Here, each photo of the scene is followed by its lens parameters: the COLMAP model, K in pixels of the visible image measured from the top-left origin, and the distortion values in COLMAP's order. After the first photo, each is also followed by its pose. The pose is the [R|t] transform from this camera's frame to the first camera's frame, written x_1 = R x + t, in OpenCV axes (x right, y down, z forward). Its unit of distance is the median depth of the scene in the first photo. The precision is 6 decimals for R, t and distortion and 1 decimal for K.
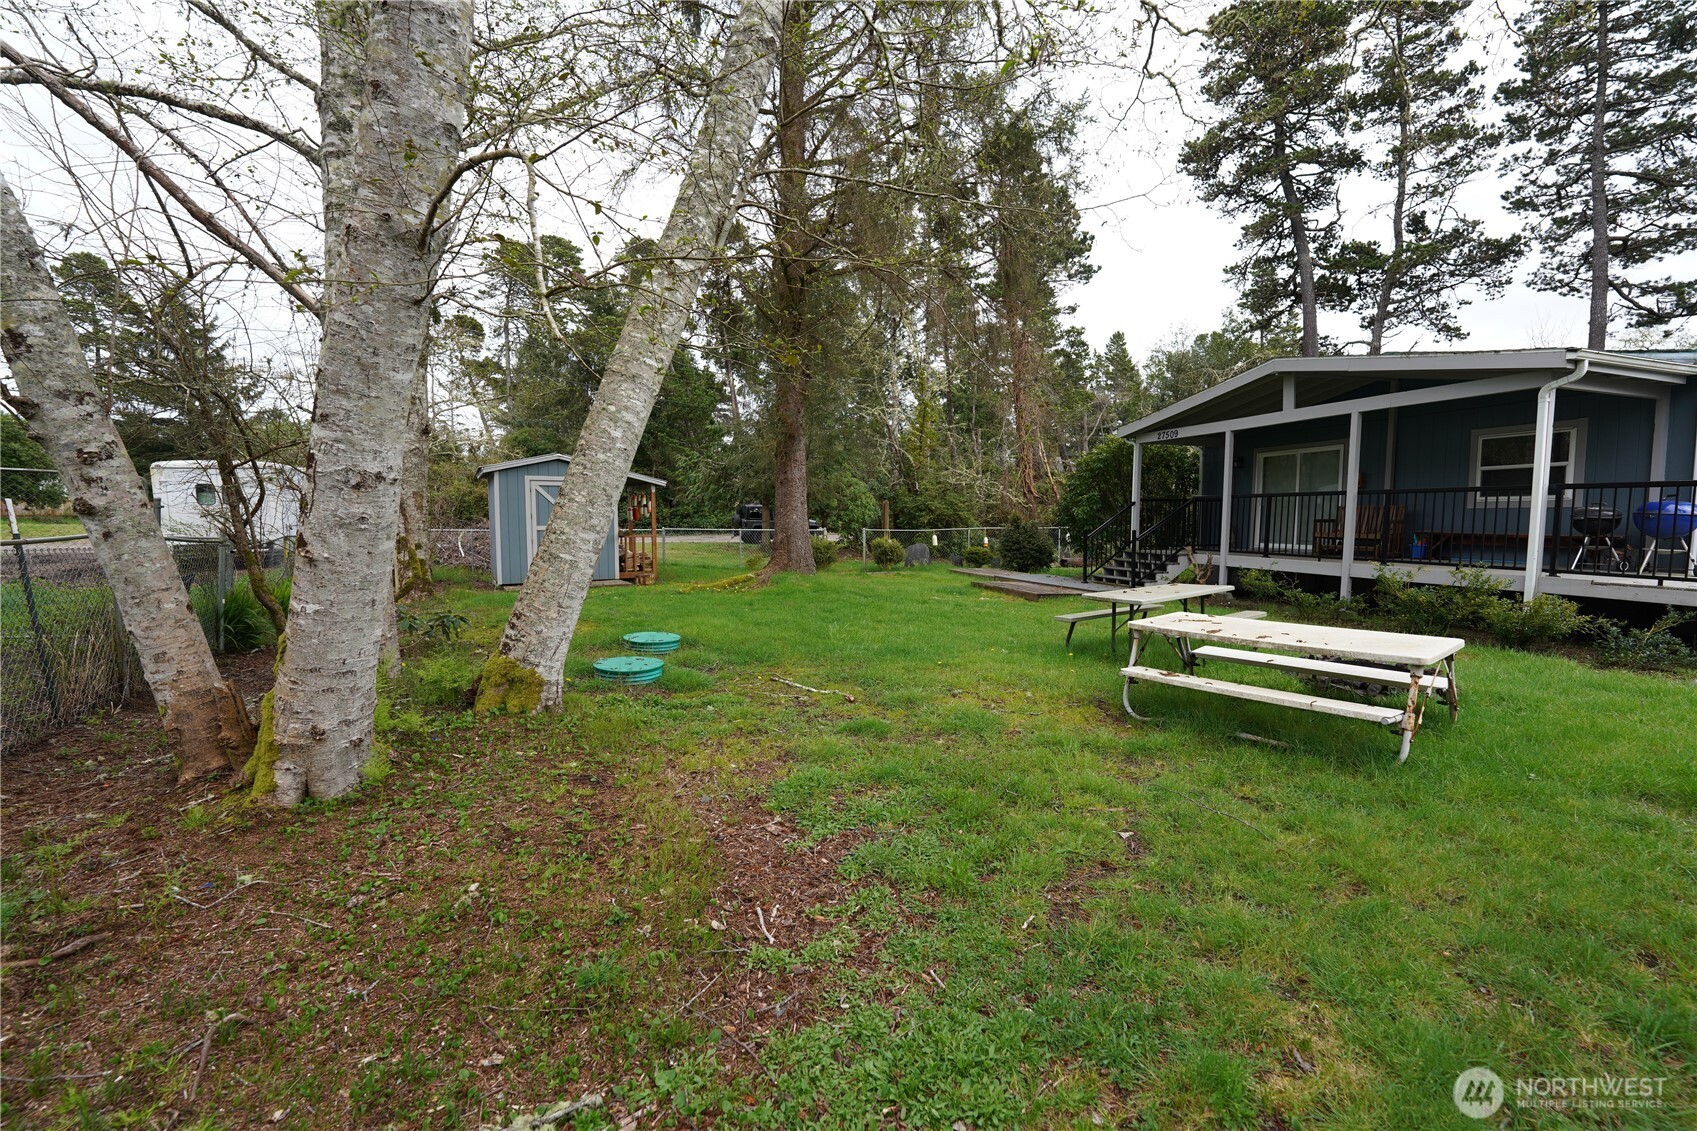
lens RADIAL K [[689.1, 0, 855.5], [0, 689.1, 569.8], [0, 0, 1]] dist [-0.011390, 0.000008]
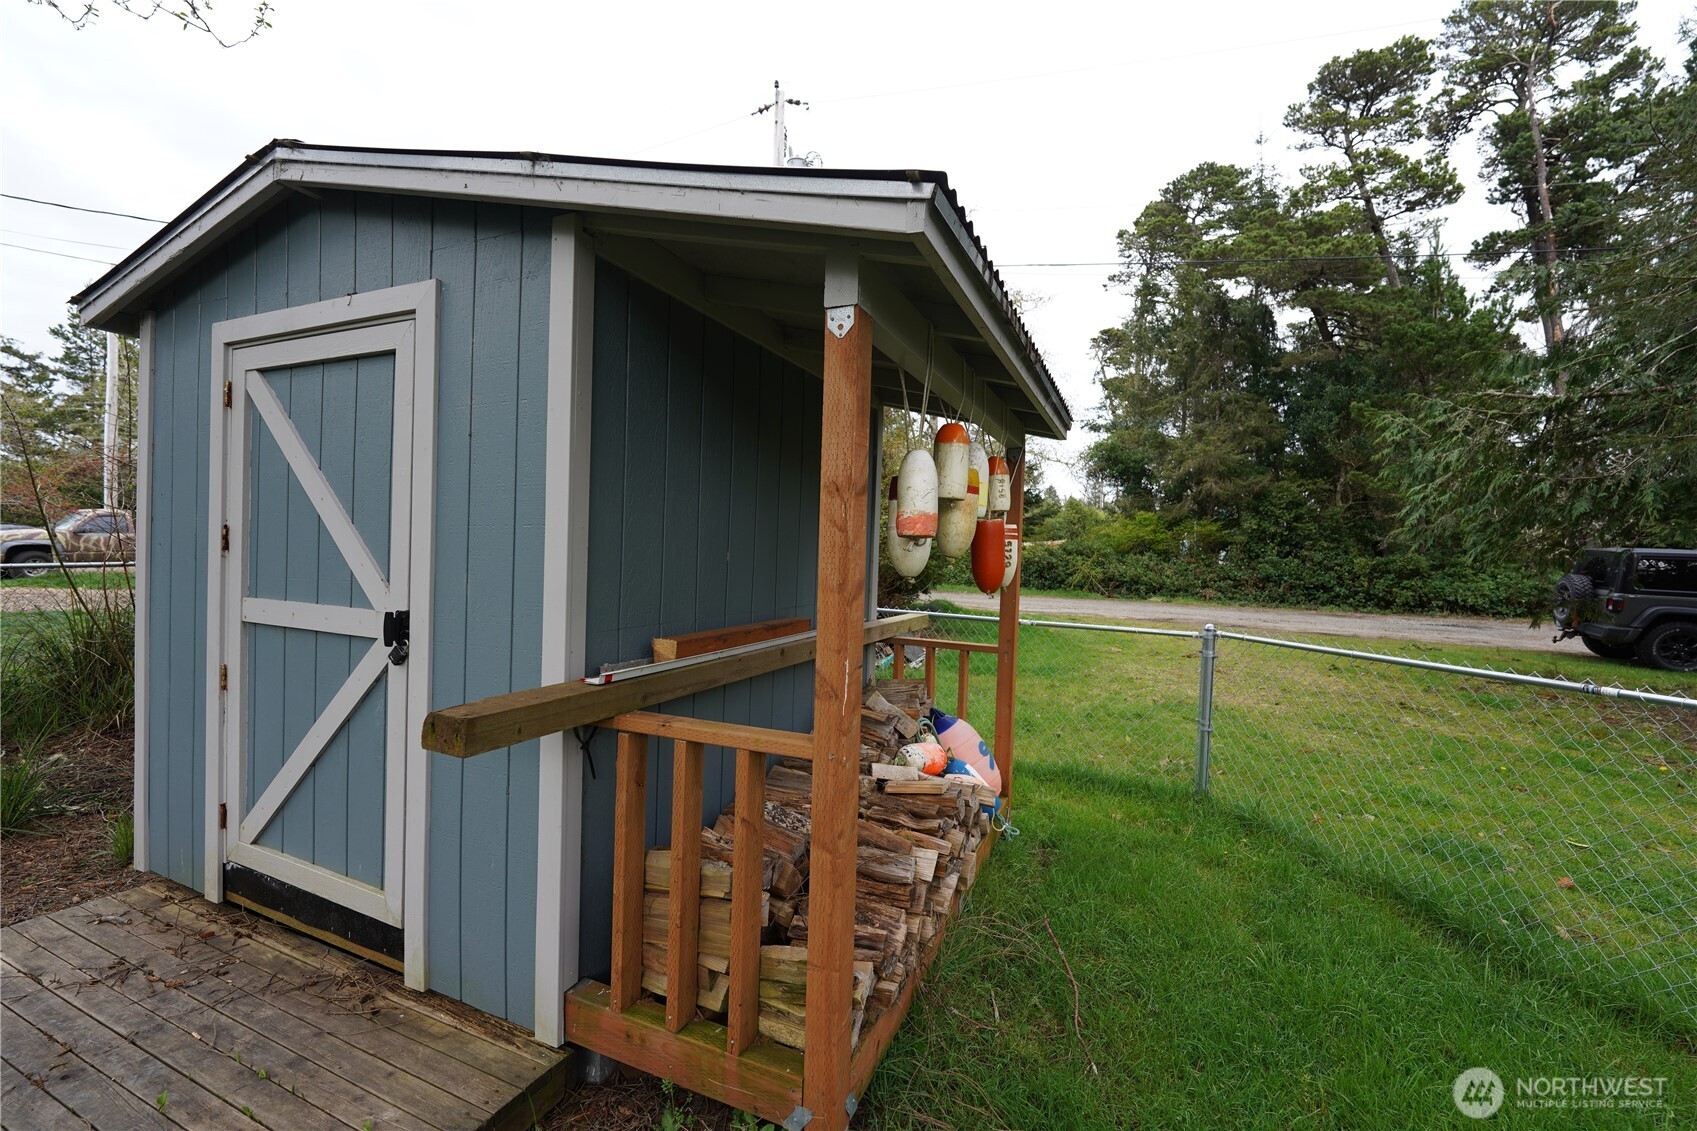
lens RADIAL K [[689.1, 0, 855.5], [0, 689.1, 569.8], [0, 0, 1]] dist [-0.011390, 0.000008]
pose [[0.588001, 0.038005, -0.807967, -0.156606], [-0.096345, 0.995075, -0.023309, -0.056847], [0.803102, 0.091549, 0.588766, 0.717322]]
